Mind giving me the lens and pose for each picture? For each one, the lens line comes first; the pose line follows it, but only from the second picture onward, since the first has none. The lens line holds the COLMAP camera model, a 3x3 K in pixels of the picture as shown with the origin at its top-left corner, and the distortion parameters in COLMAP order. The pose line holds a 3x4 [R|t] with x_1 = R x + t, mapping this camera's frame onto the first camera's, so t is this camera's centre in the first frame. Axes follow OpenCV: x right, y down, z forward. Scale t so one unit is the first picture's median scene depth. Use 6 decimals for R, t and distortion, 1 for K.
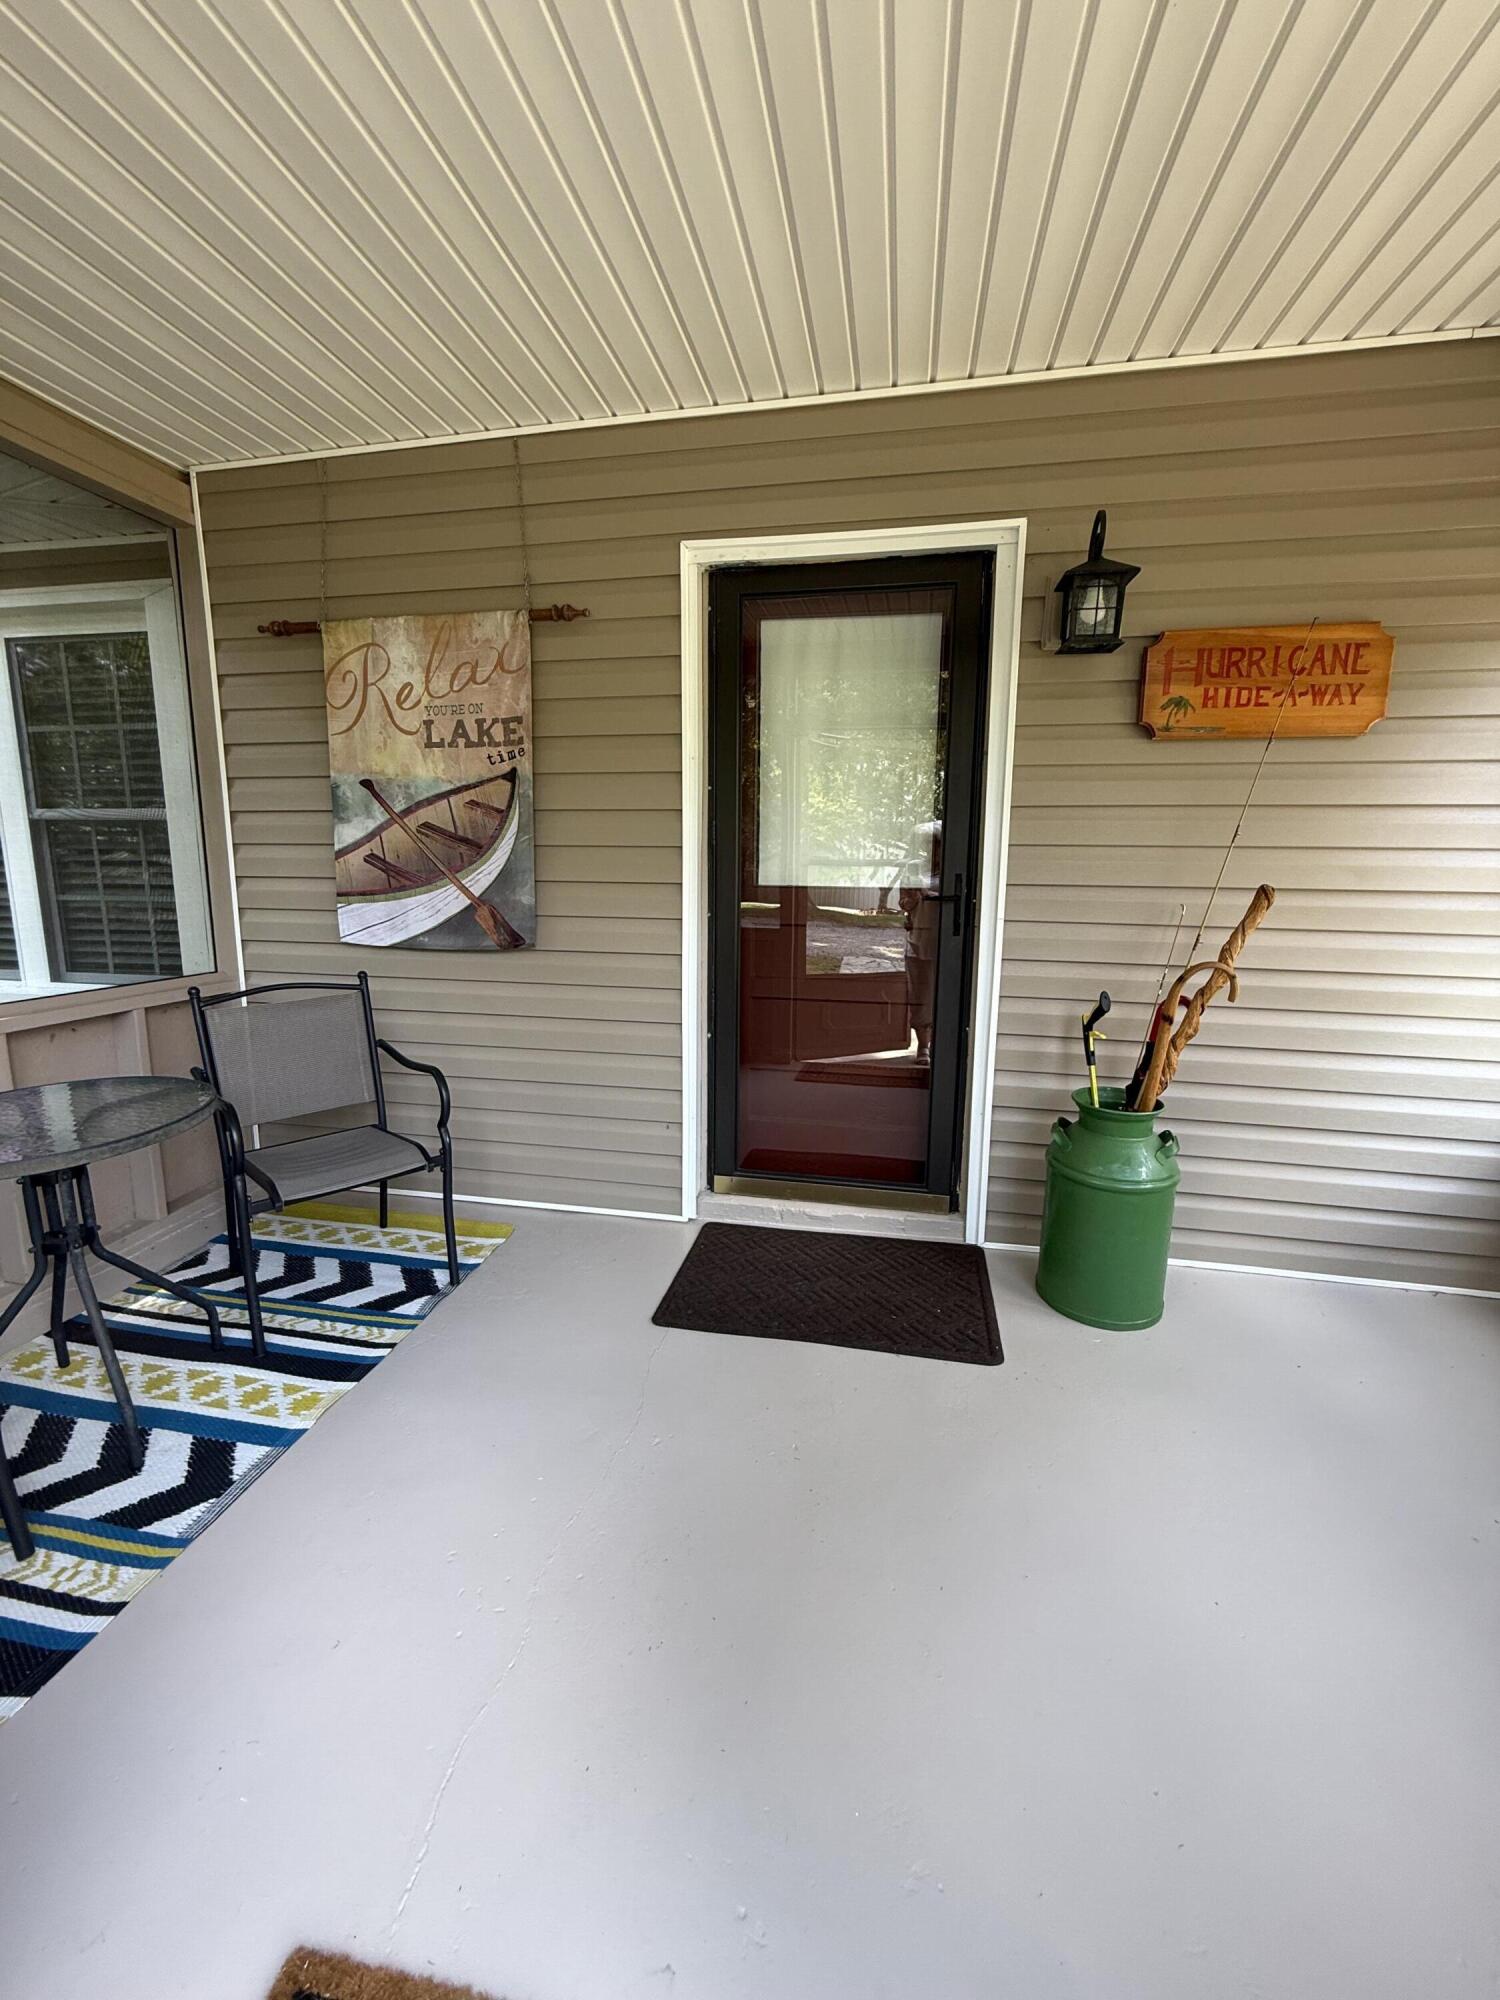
lens RADIAL K [[810.2, 0, 750.0], [0, 810.2, 1000.0], [0, 0, 1]] dist [-0.010579, 0.000208]
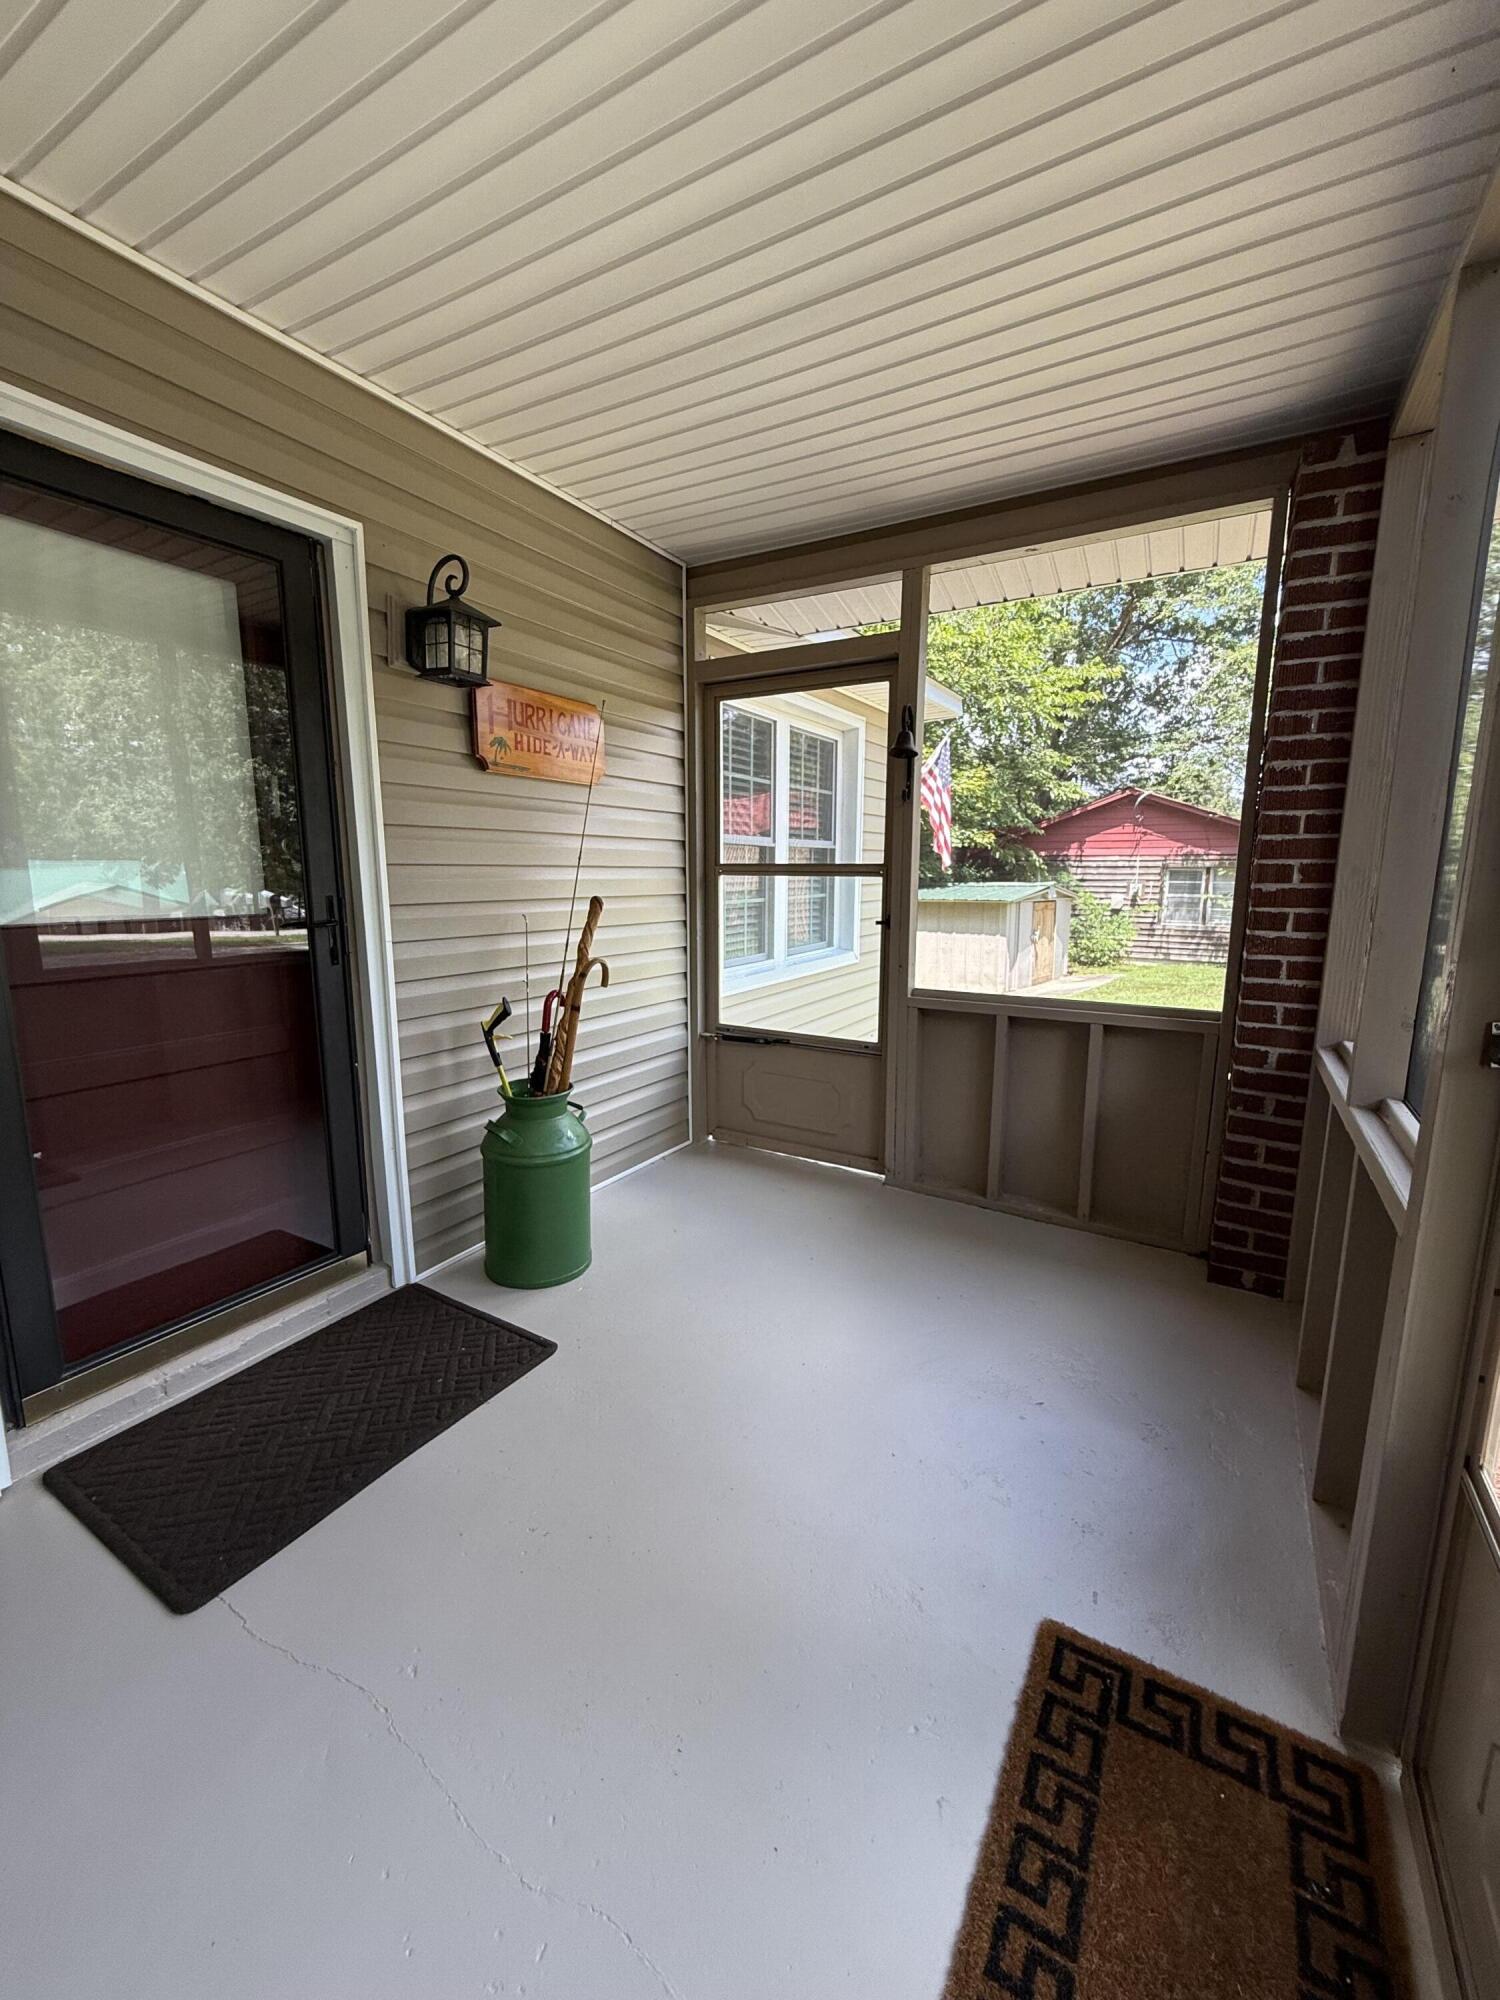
lens RADIAL K [[788.4, 0, 750.0], [0, 788.4, 1000.0], [0, 0, 1]] dist [0.001035, -0.000095]
pose [[0.335304, -0.156755, 0.928977, -0.454824], [0.170191, 0.979916, 0.103922, -0.059285], [-0.926610, 0.123258, 0.355248, 0.300325]]
